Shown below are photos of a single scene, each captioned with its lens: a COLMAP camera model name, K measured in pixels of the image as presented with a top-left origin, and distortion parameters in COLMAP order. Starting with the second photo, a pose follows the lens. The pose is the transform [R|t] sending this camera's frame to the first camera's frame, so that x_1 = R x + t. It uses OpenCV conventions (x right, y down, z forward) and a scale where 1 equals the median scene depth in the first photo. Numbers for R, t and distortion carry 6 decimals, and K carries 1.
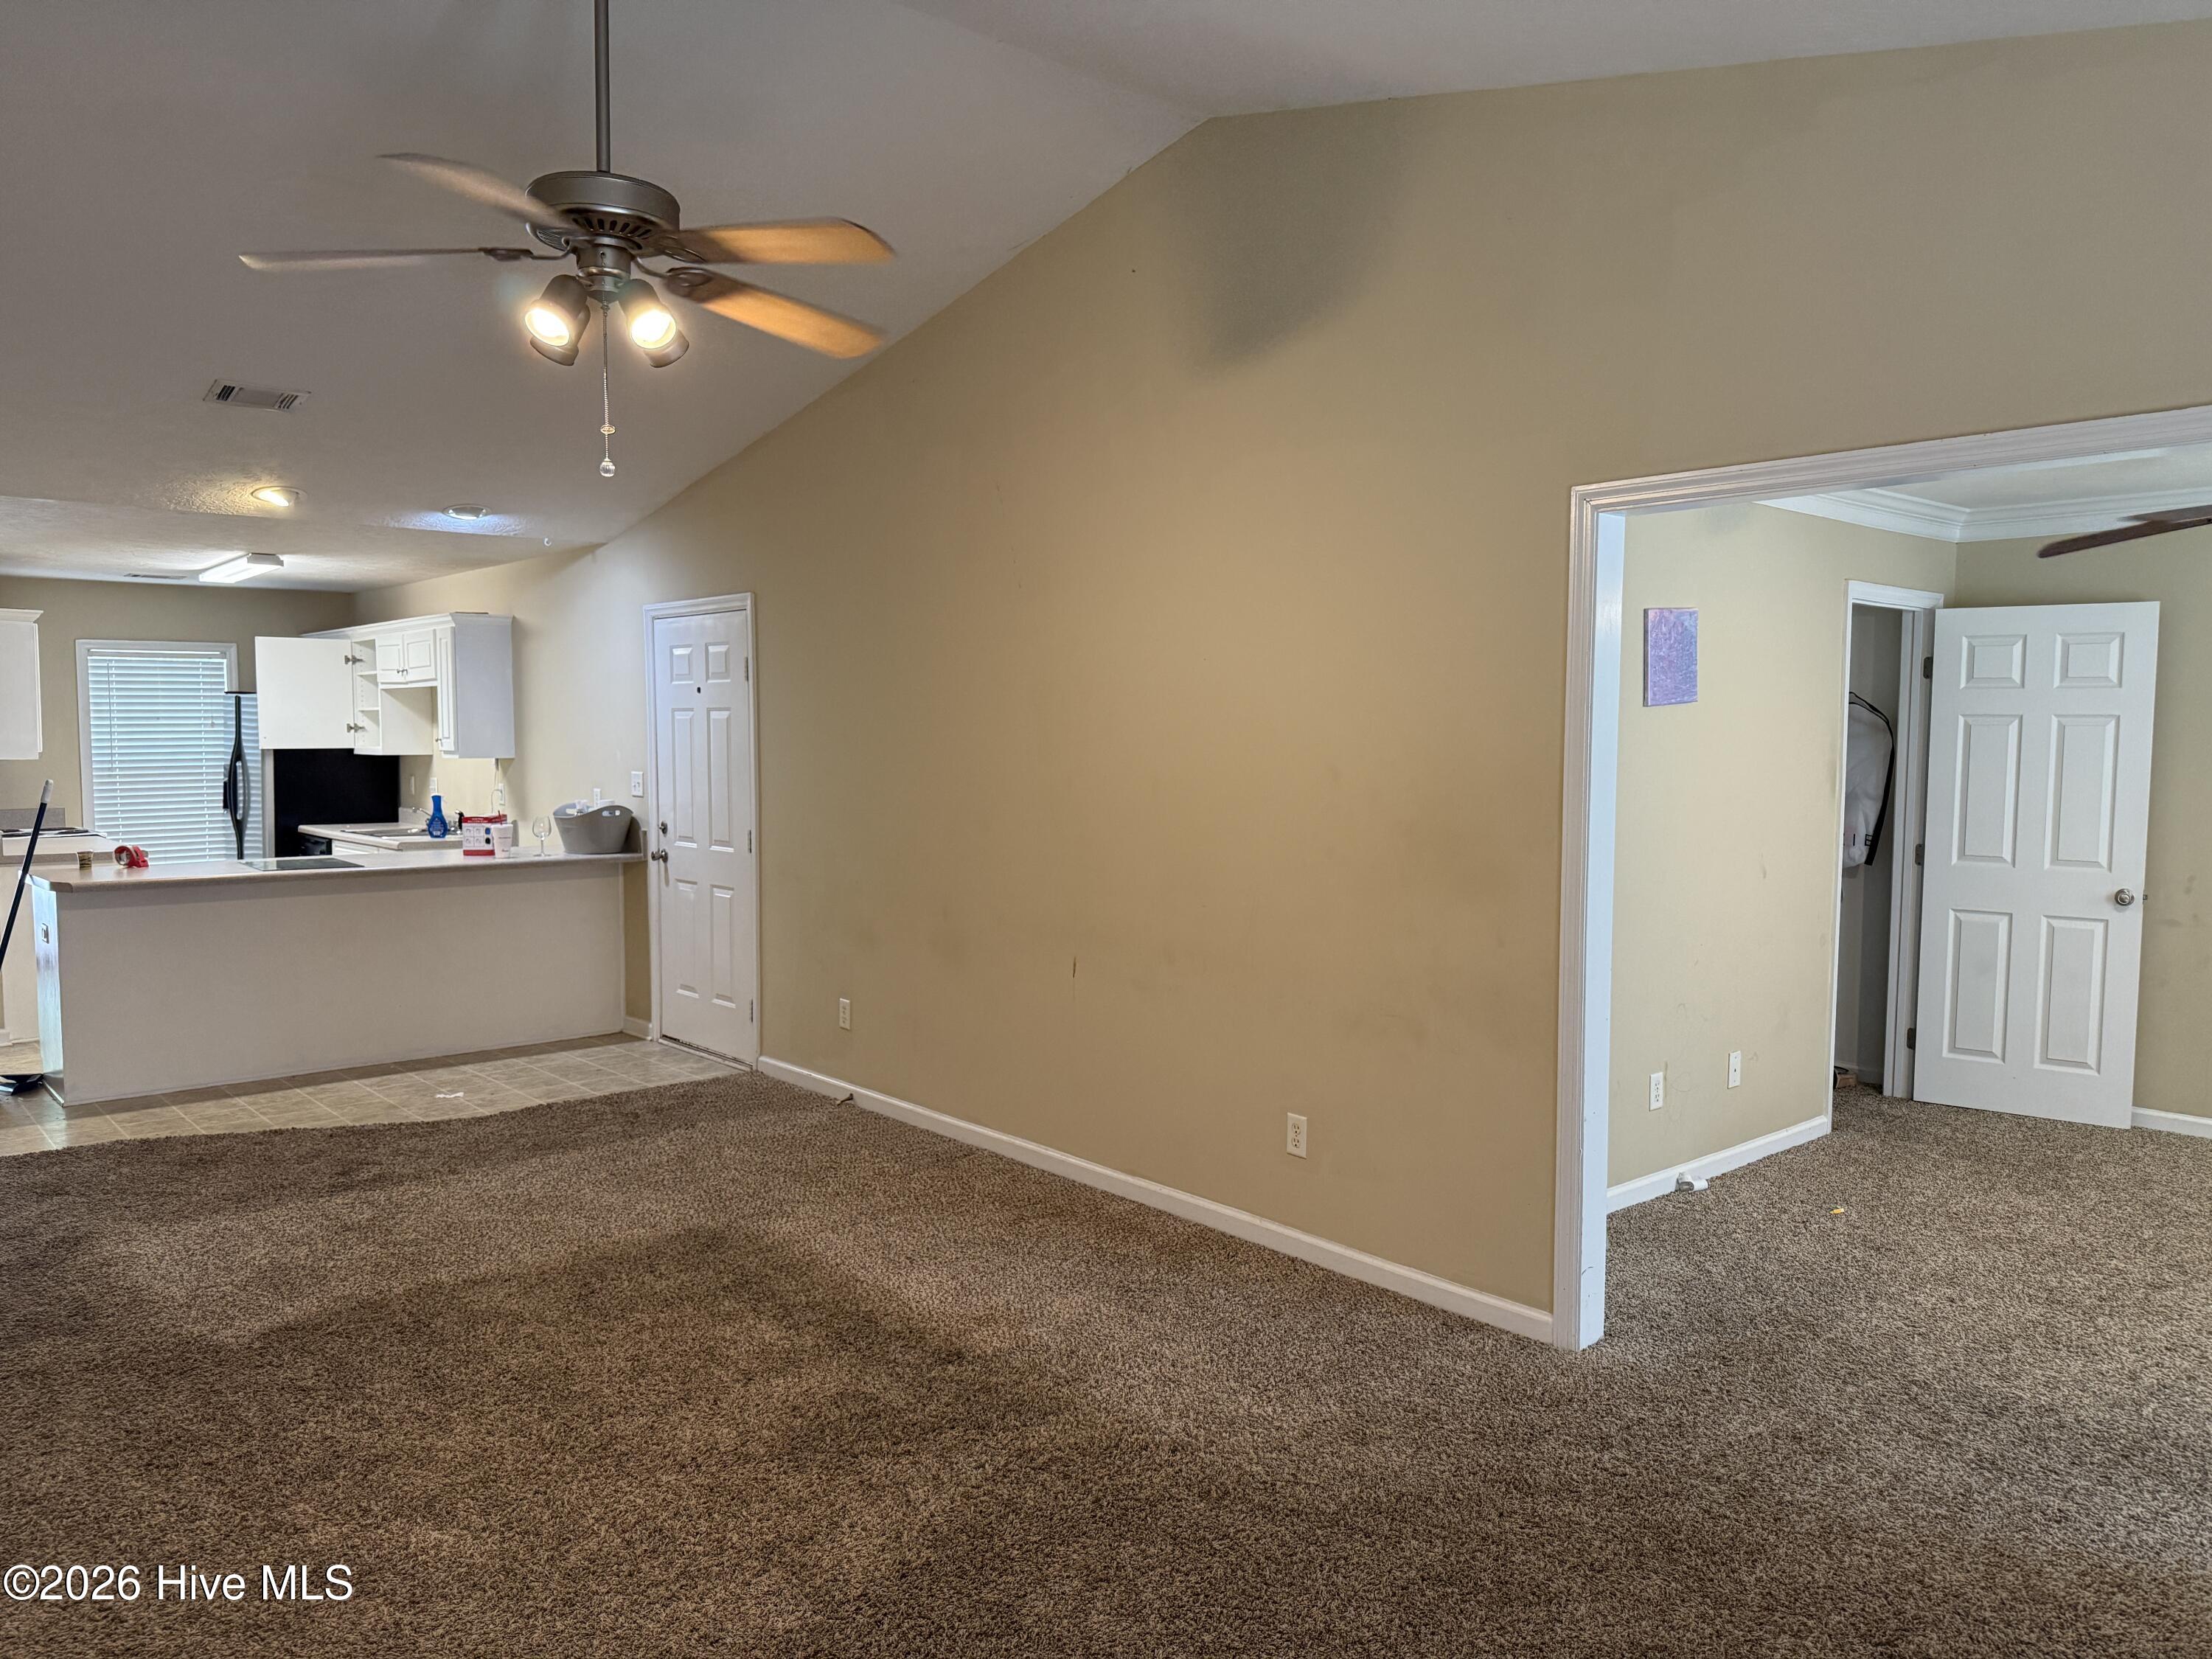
lens RADIAL K [[1543.9, 0, 1079.4], [0, 1543.9, 838.3], [0, 0, 1]] dist [0.005564, -0.007175]
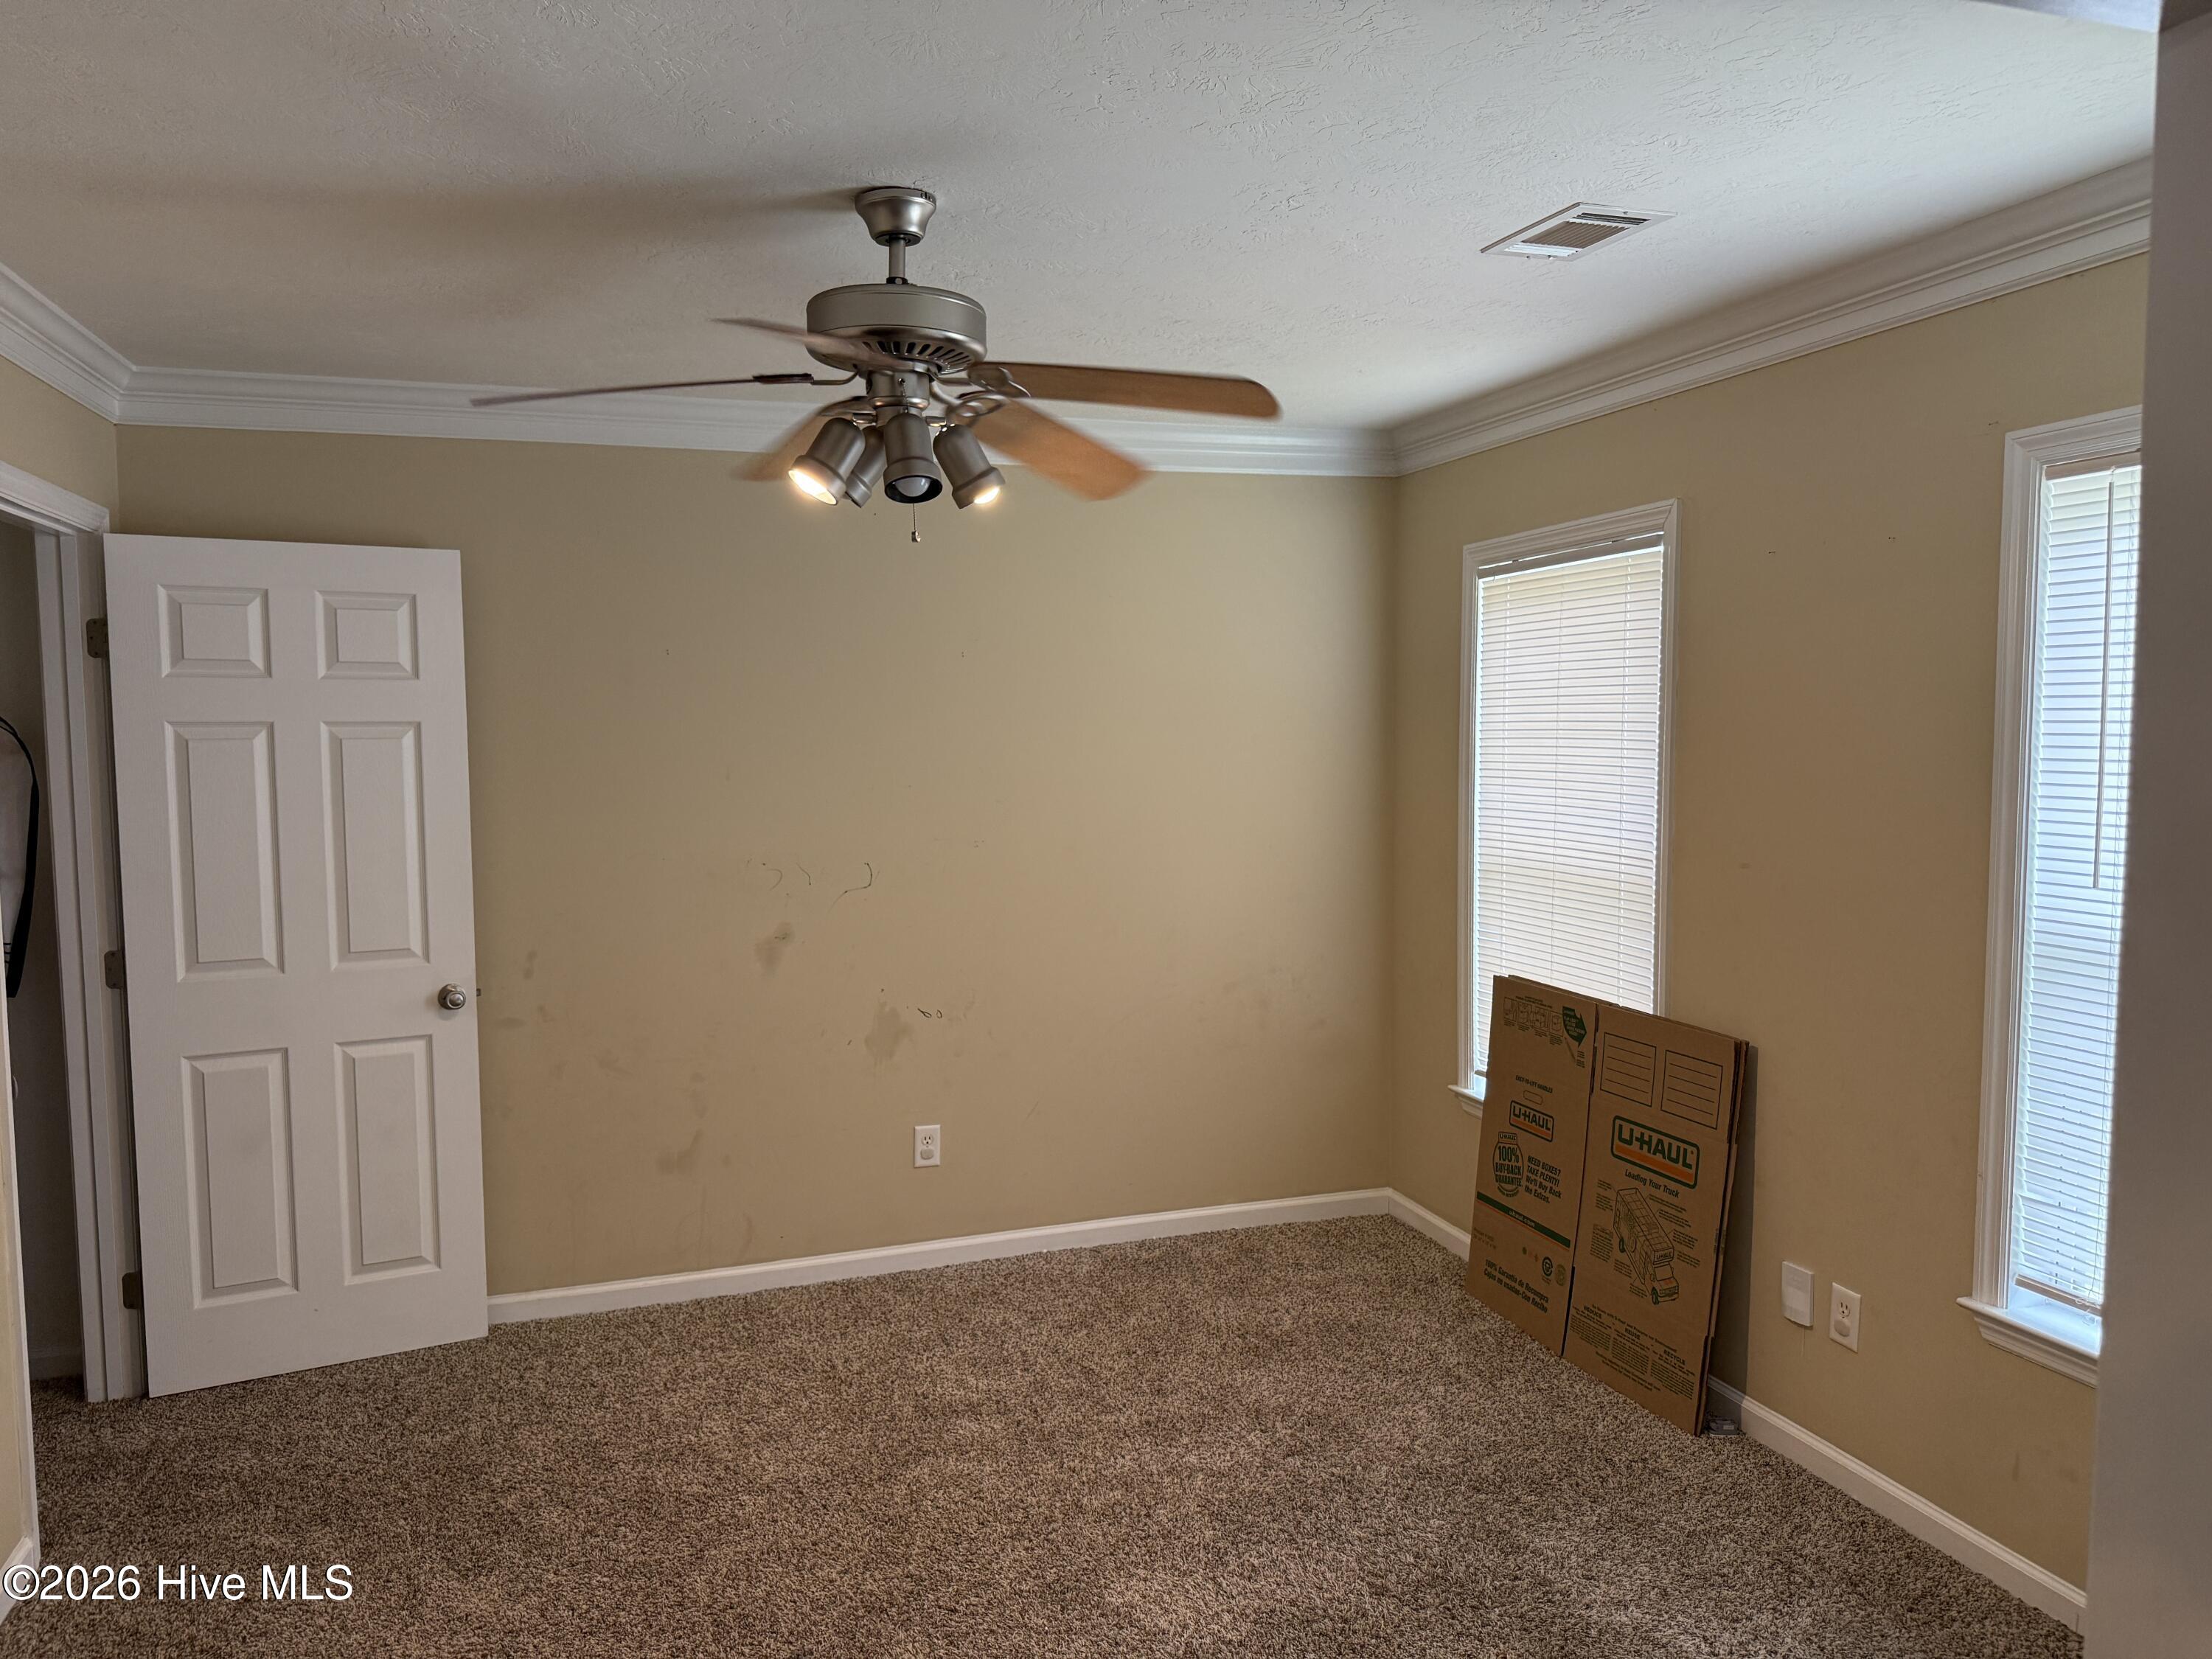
lens RADIAL K [[1543.9, 0, 1079.4], [0, 1543.9, 838.3], [0, 0, 1]] dist [0.005564, -0.007175]
pose [[0.376408, -0.080213, 0.922975, 0.165250], [0.077778, 0.995464, 0.054794, -0.042335], [-0.923184, 0.051162, 0.380939, 0.474024]]
